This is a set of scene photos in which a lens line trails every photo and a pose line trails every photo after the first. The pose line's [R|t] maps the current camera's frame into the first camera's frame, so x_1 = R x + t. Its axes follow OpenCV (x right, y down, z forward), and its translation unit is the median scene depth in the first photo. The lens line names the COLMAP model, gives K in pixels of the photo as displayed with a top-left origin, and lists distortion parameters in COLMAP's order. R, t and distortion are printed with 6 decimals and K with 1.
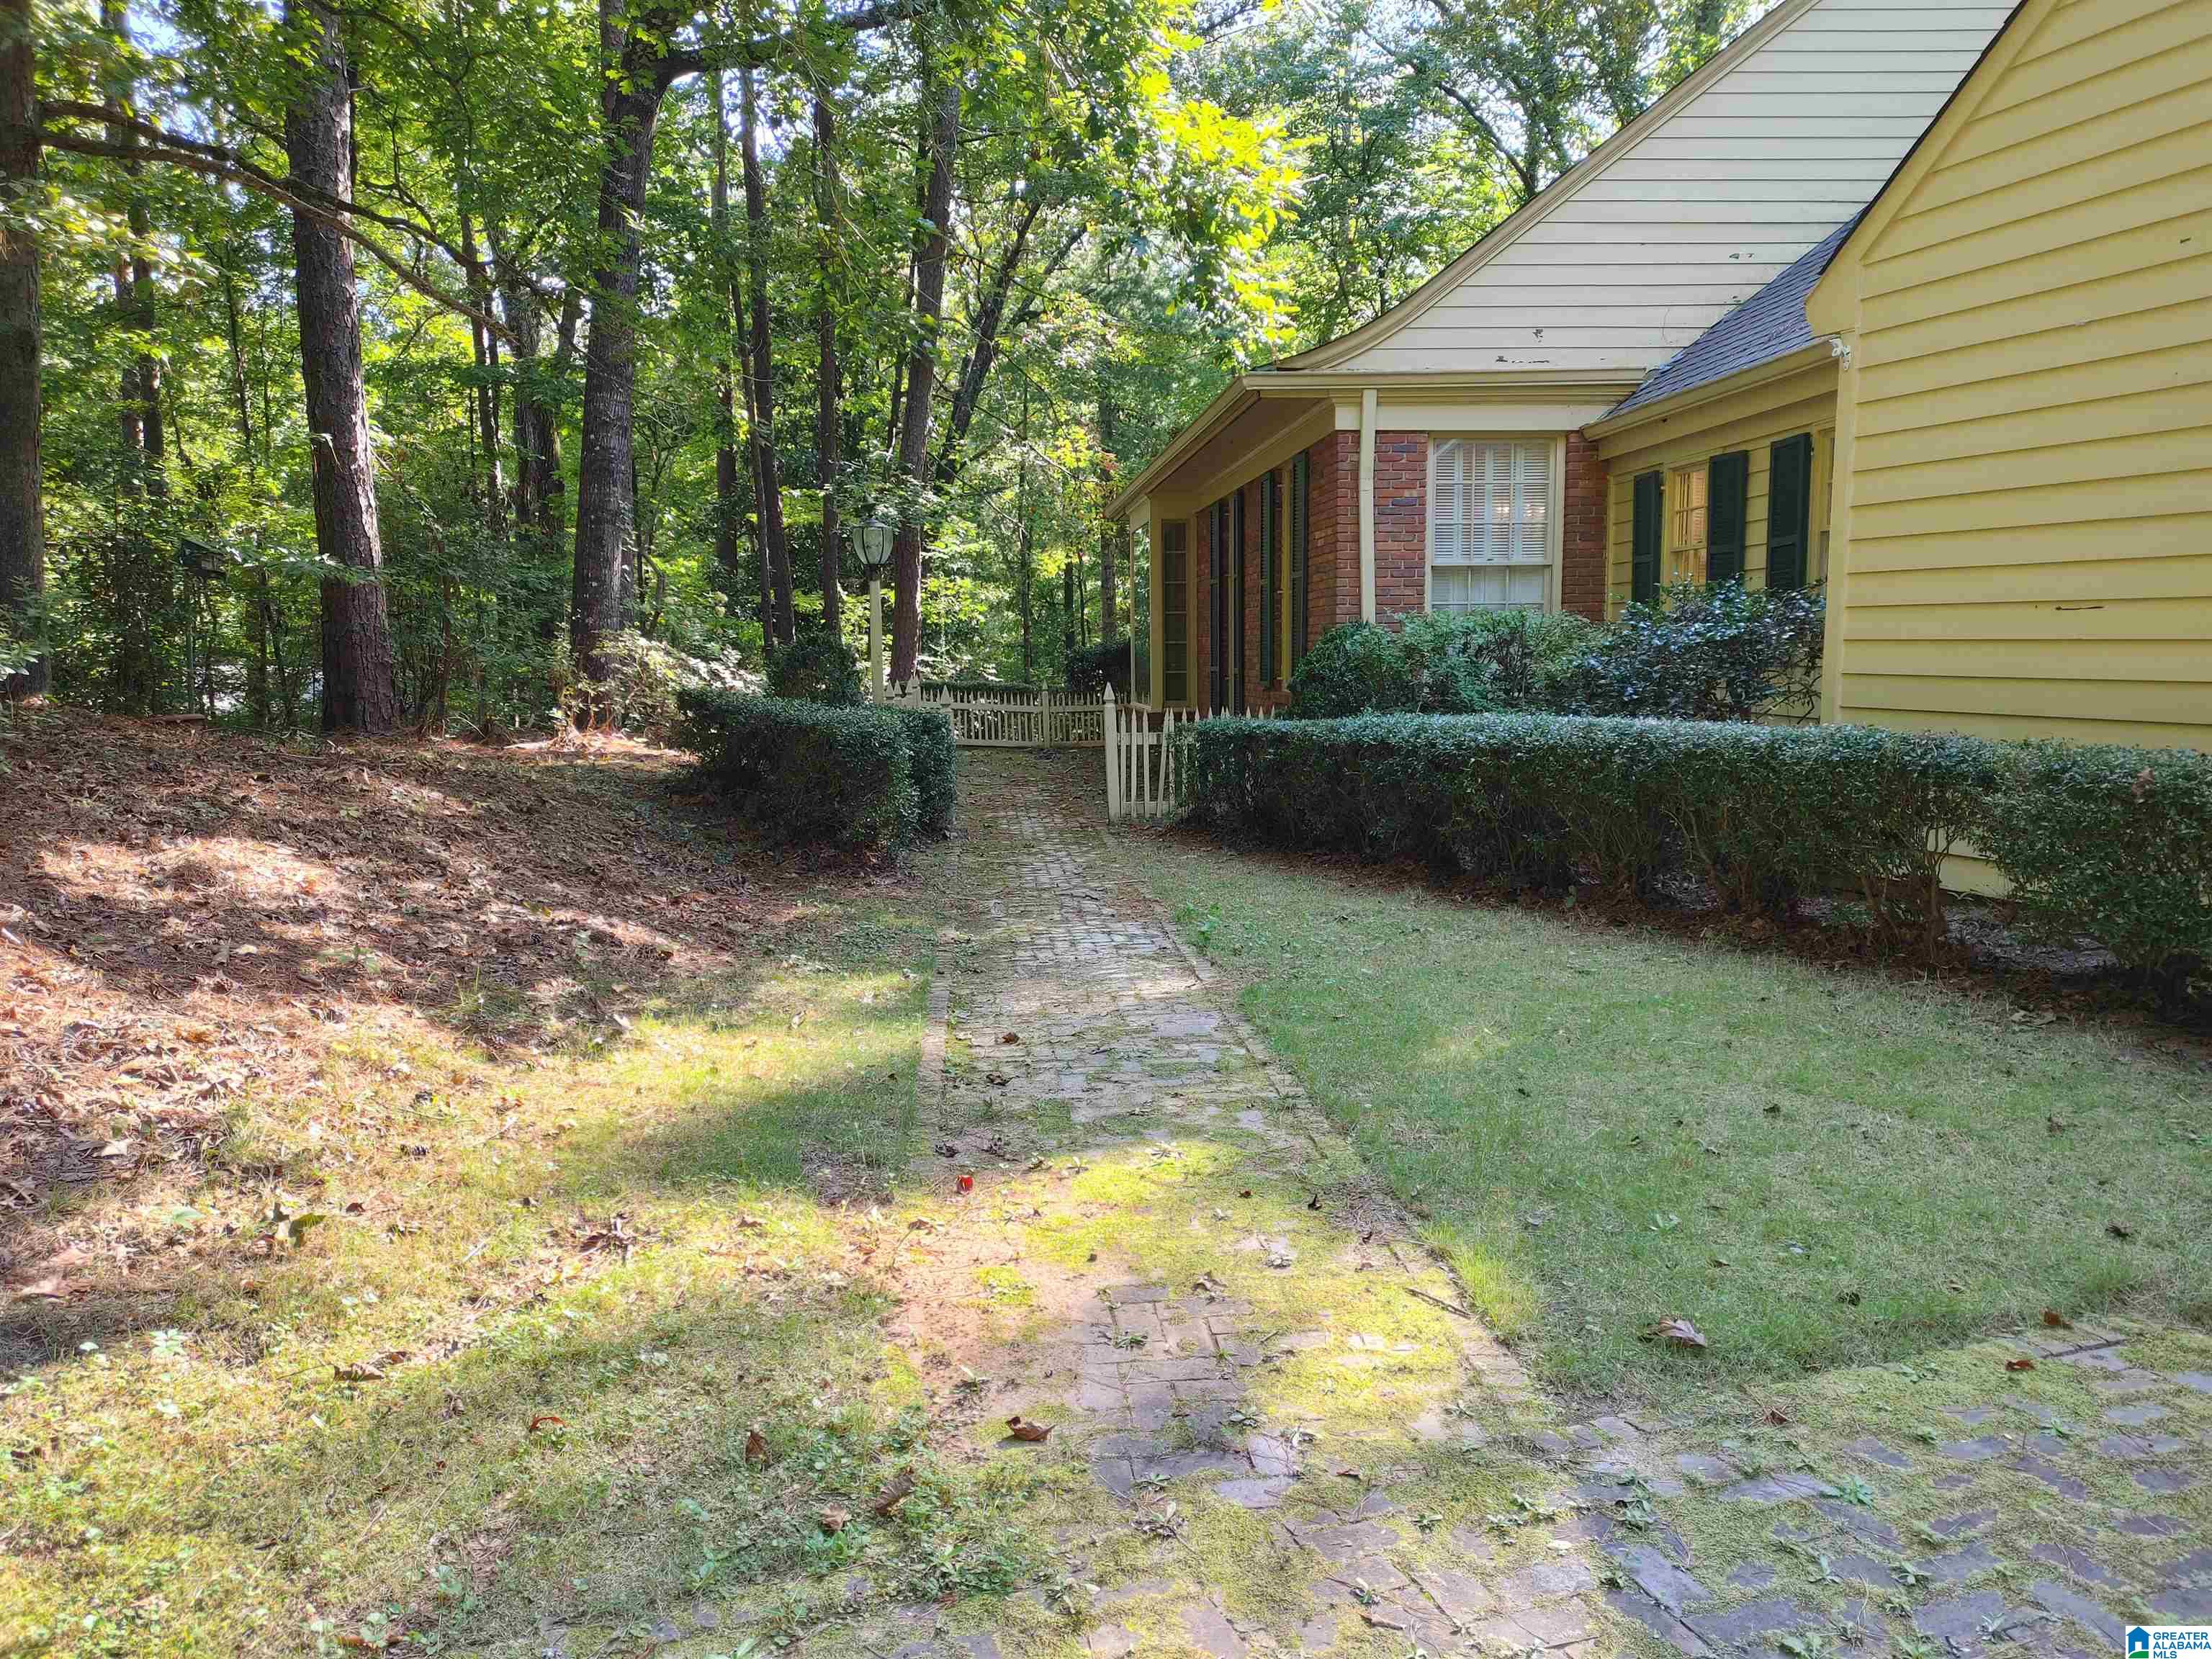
lens RADIAL K [[1660.4, 0, 1104.1], [0, 1660.4, 834.6], [0, 0, 1]] dist [-0.003554, 0.000720]
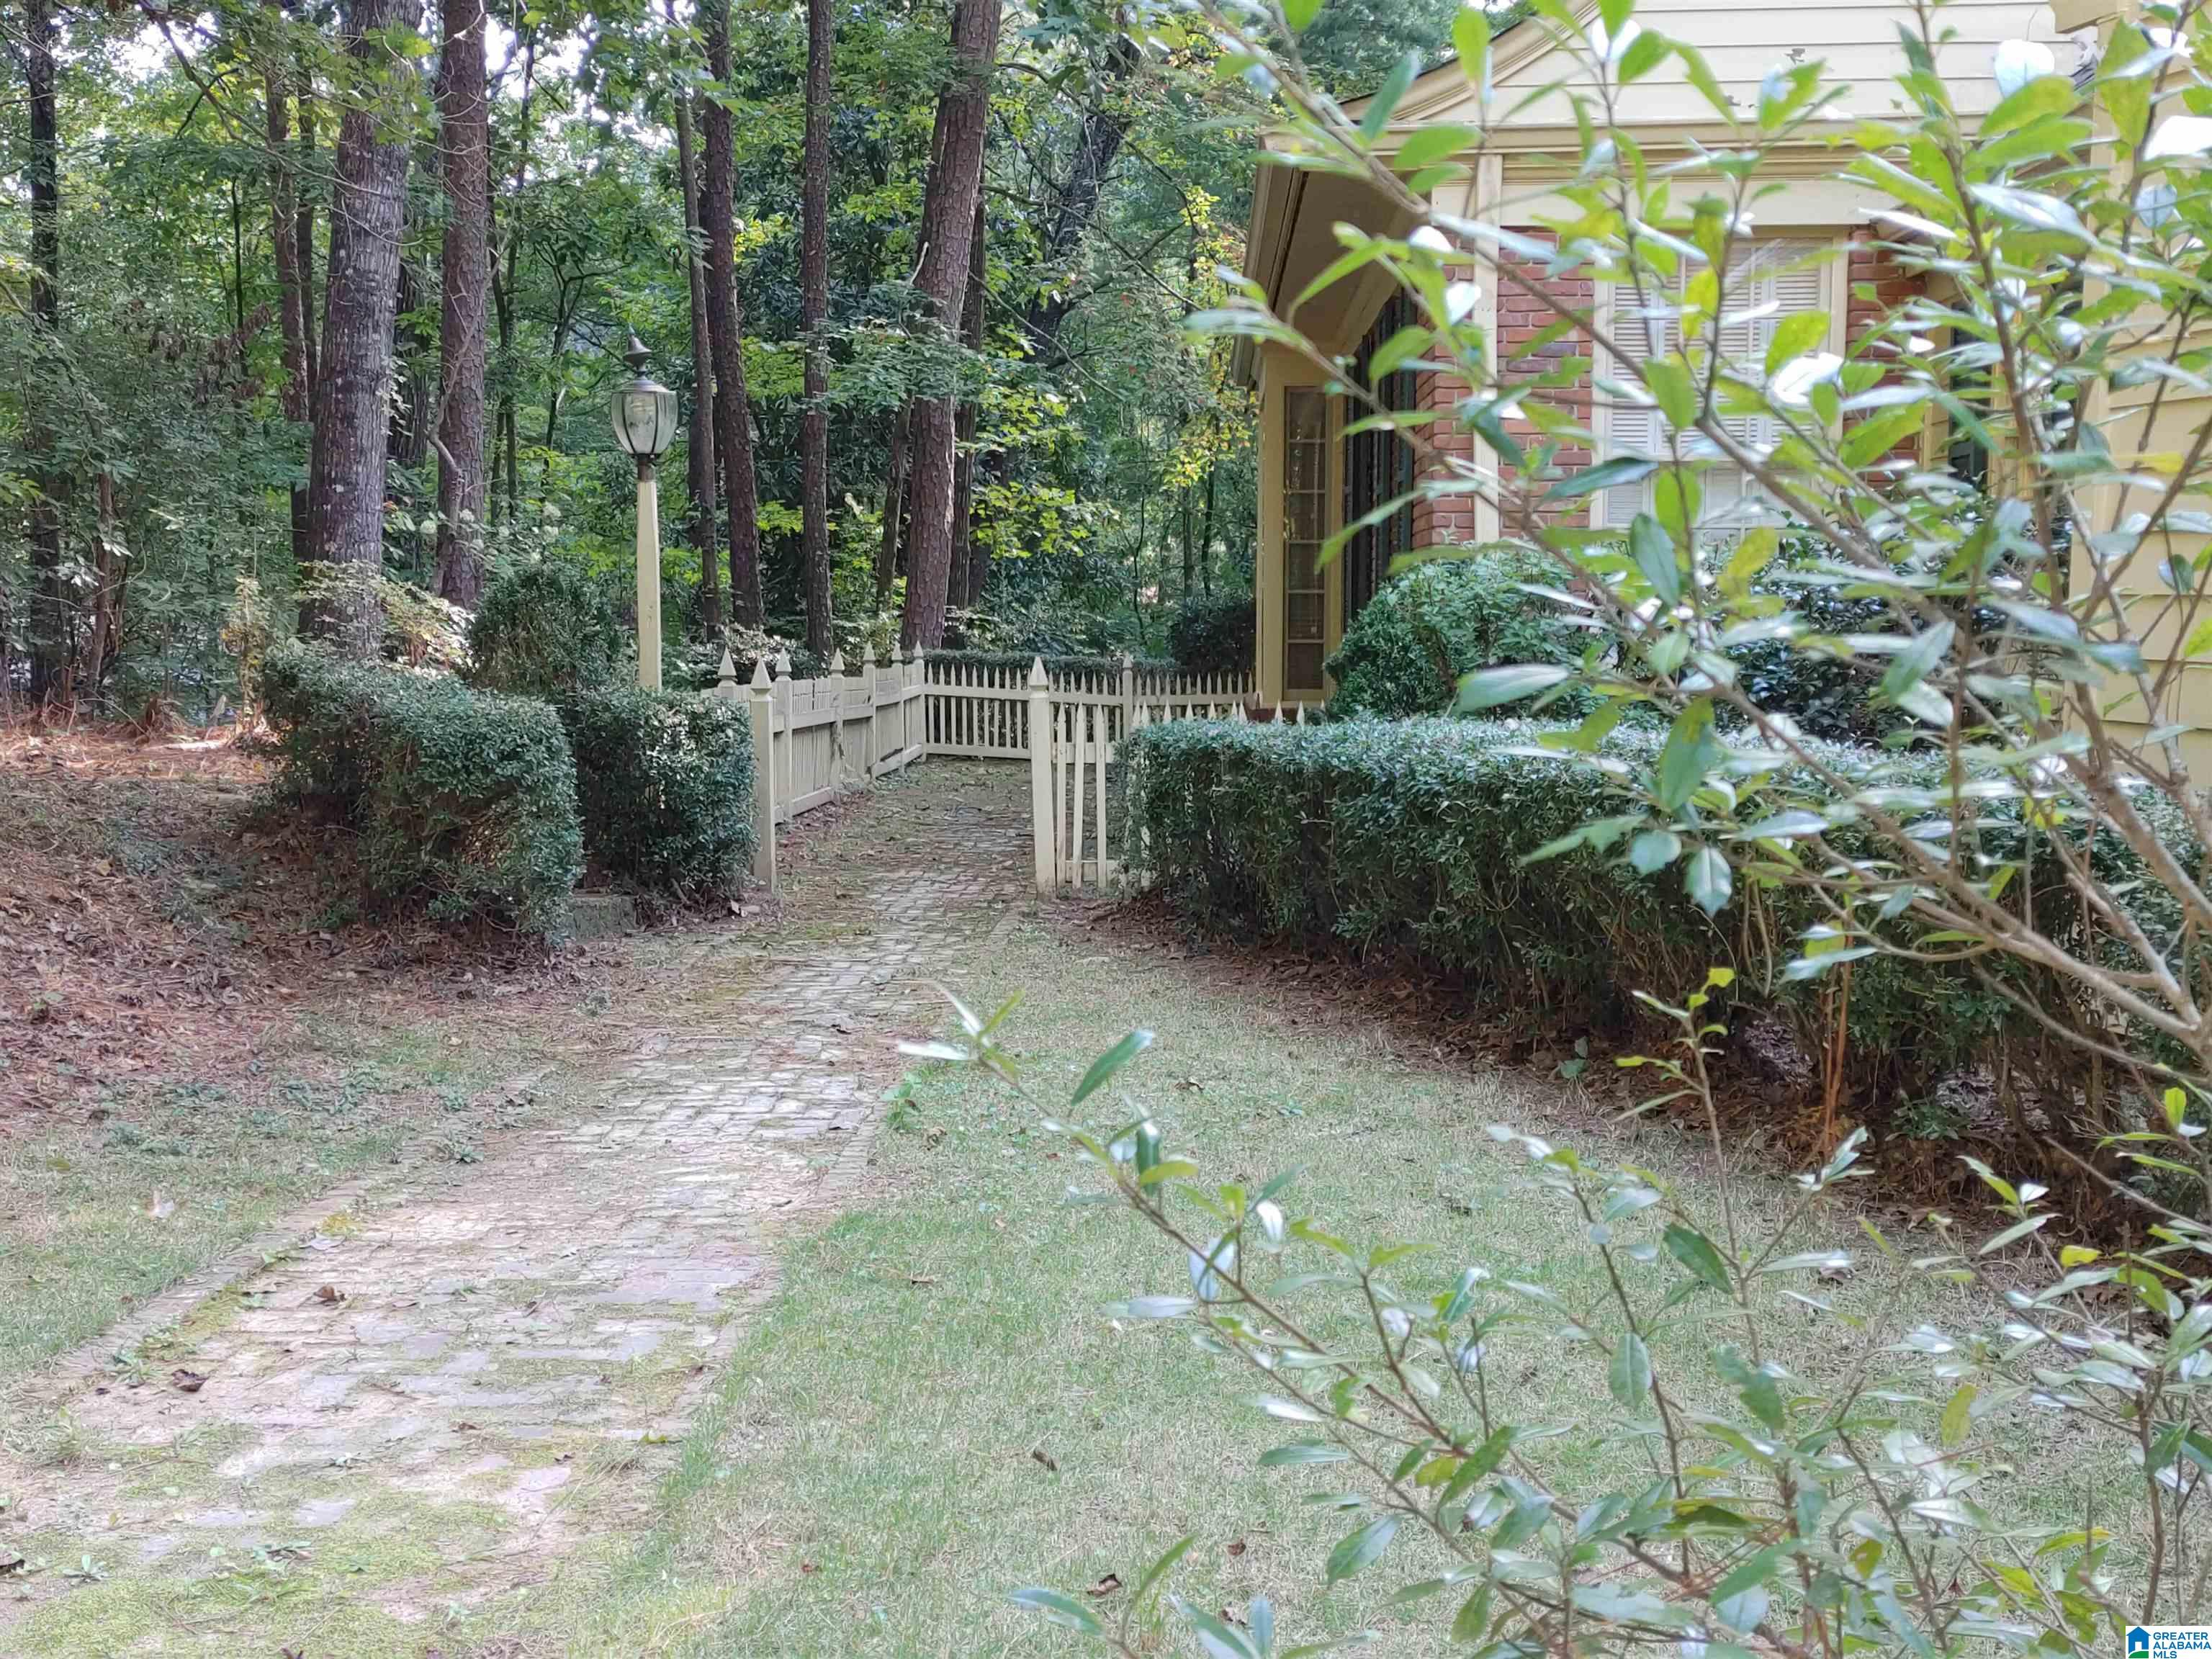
lens RADIAL K [[2656.0, 0, 1106.3], [0, 2656.0, 826.6], [0, 0, 1]] dist [0.027493, 0.000000]
pose [[0.992195, 0.021870, -0.122764, 0.306028], [-0.025141, 0.999367, -0.025158, -0.017117], [0.122136, 0.028048, 0.992117, 0.150070]]
